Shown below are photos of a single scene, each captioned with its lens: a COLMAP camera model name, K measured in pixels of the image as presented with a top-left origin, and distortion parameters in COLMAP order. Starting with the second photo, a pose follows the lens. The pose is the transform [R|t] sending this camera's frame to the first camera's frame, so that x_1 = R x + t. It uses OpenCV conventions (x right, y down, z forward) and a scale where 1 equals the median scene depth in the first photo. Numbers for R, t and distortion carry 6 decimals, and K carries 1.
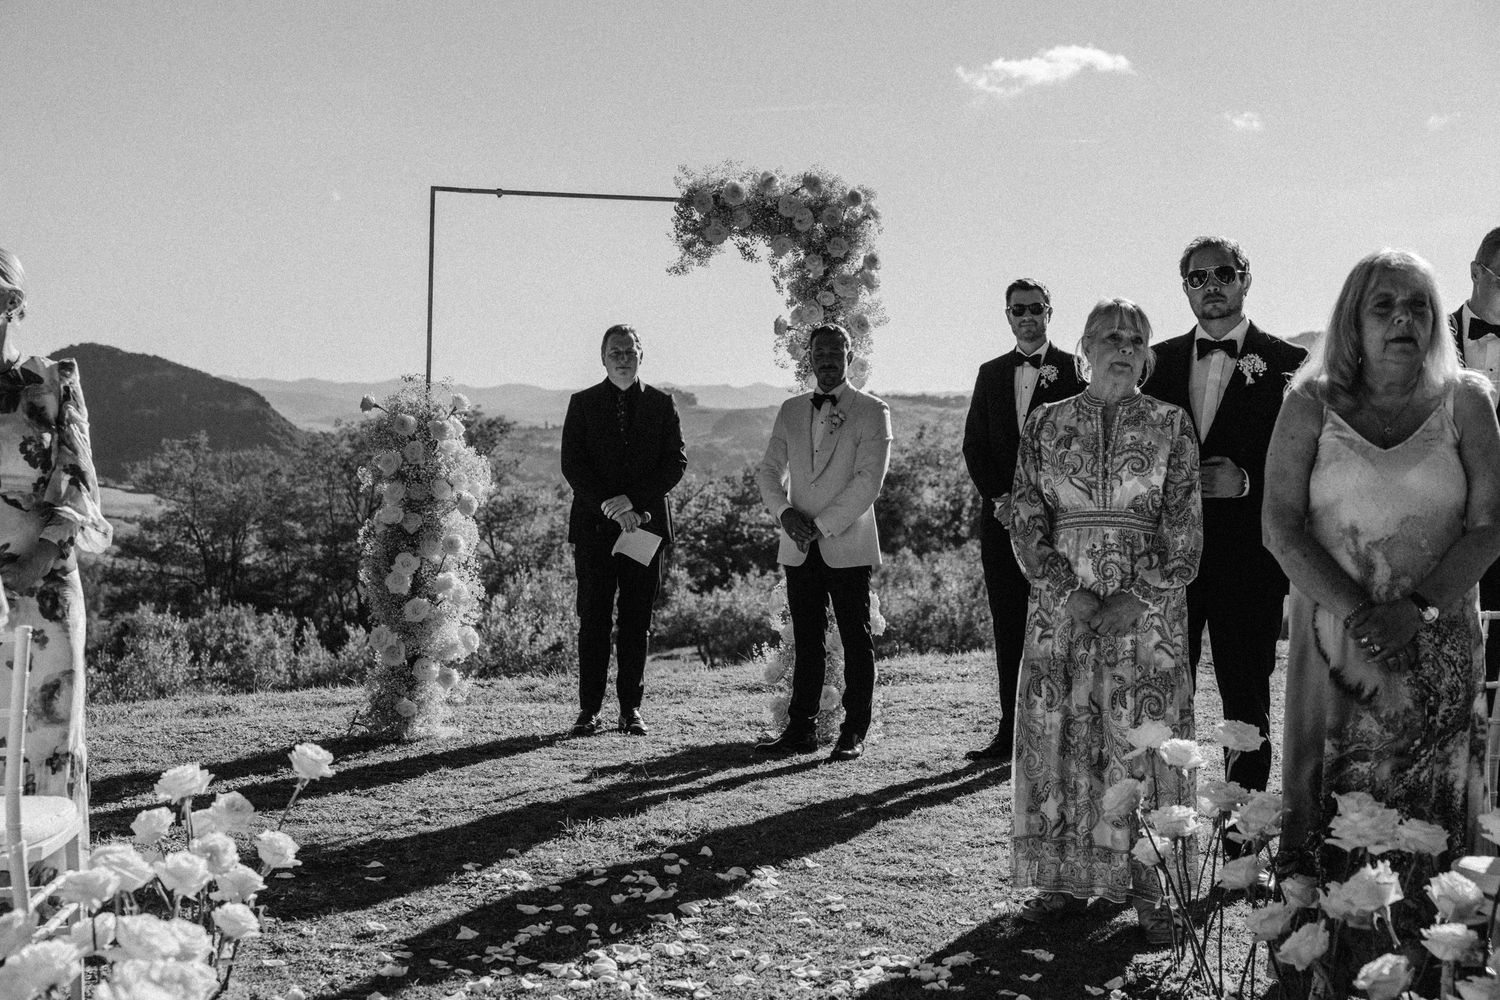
lens RADIAL K [[2076.1, 0, 734.2], [0, 2076.1, 504.7], [0, 0, 1]] dist [0.013788, 0.000000]
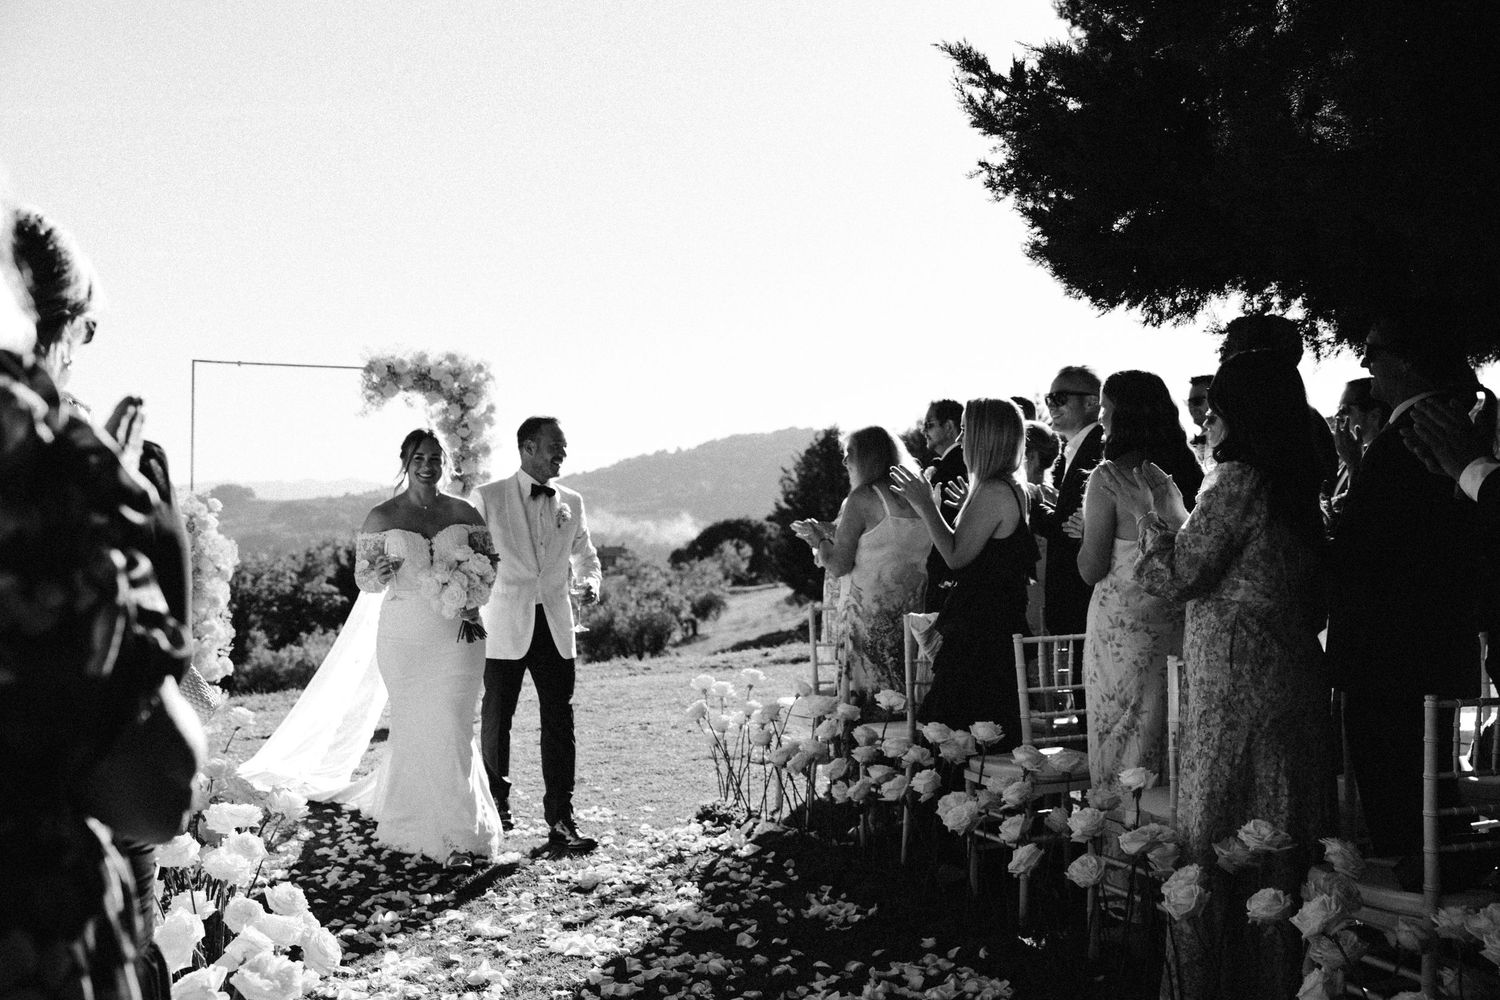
lens RADIAL K [[1655.8, 0, 748.3], [0, 1655.8, 486.8], [0, 0, 1]] dist [0.002666, 0.000000]
pose [[0.961801, -0.019450, 0.273057, -0.089130], [0.033298, 0.998378, -0.046171, 0.004979], [-0.271716, 0.053499, 0.960889, -0.238750]]
